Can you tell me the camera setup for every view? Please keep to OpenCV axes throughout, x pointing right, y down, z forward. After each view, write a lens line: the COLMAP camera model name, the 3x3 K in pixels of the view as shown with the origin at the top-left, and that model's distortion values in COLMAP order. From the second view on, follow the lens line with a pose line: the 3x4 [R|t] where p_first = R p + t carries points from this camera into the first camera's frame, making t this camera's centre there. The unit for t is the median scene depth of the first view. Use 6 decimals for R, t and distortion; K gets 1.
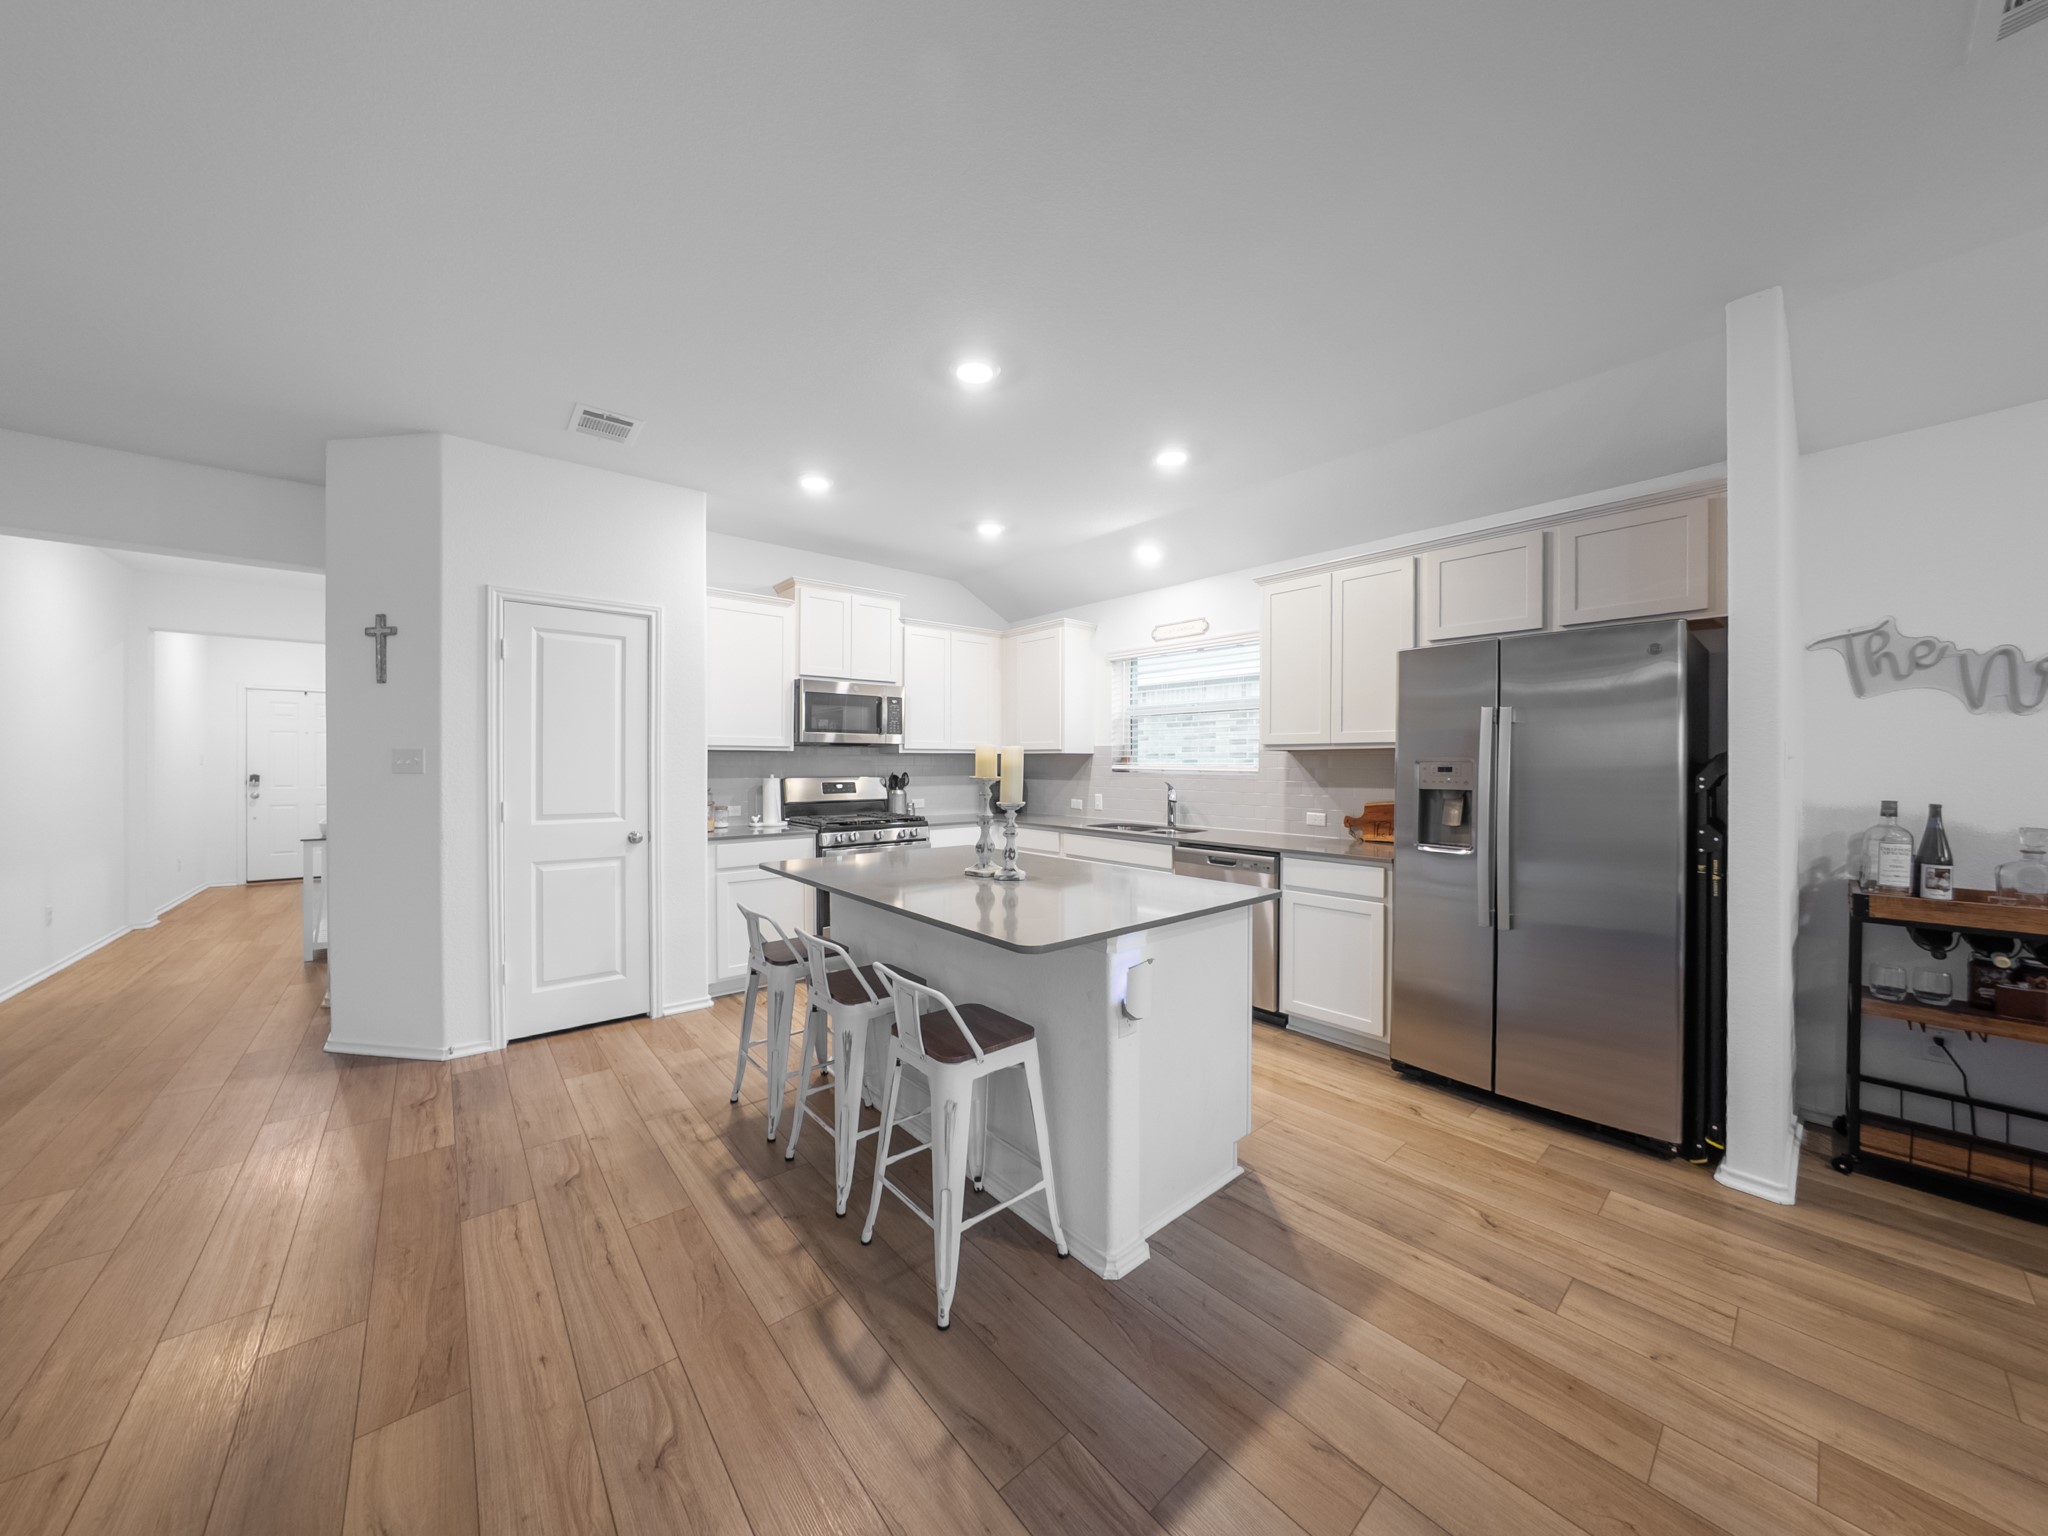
lens RADIAL K [[701.9, 0, 1024.0], [0, 701.9, 768.0], [0, 0, 1]] dist [-0.025431, 0.004639]
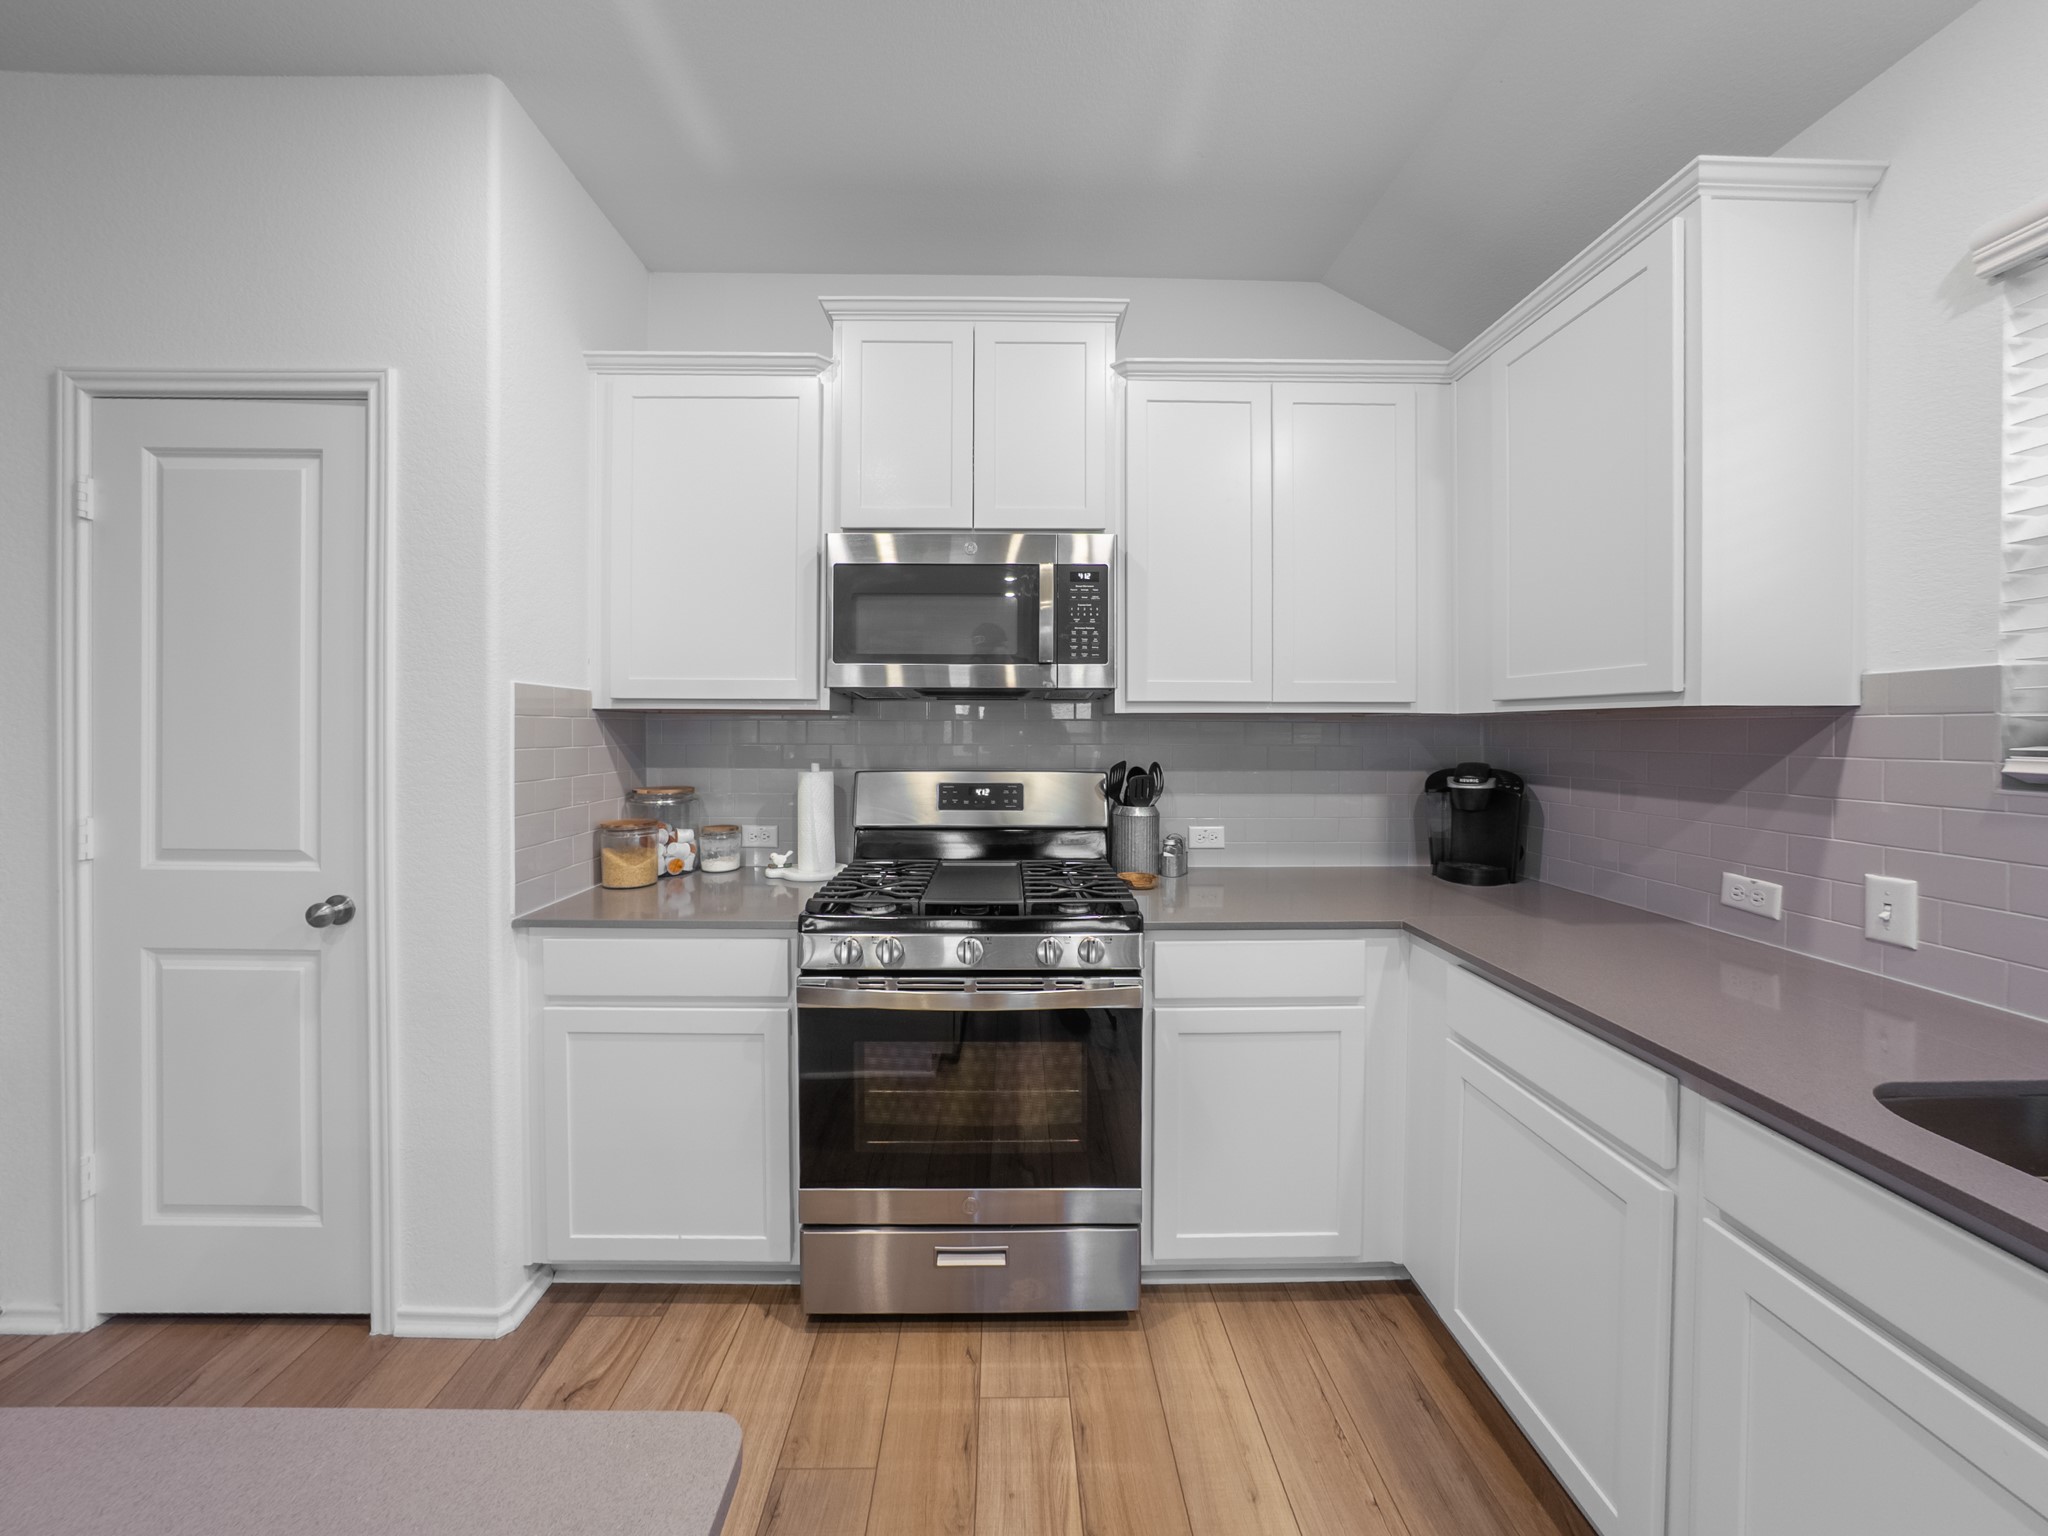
lens RADIAL K [[705.8, 0, 1017.4], [0, 705.8, 738.4], [0, 0, 1]] dist [-0.011390, -0.000015]
pose [[0.773742, 0.008089, -0.633449, 0.046565], [-0.008171, 0.999963, 0.002789, -0.014230], [0.633448, 0.003018, 0.773779, 1.125119]]
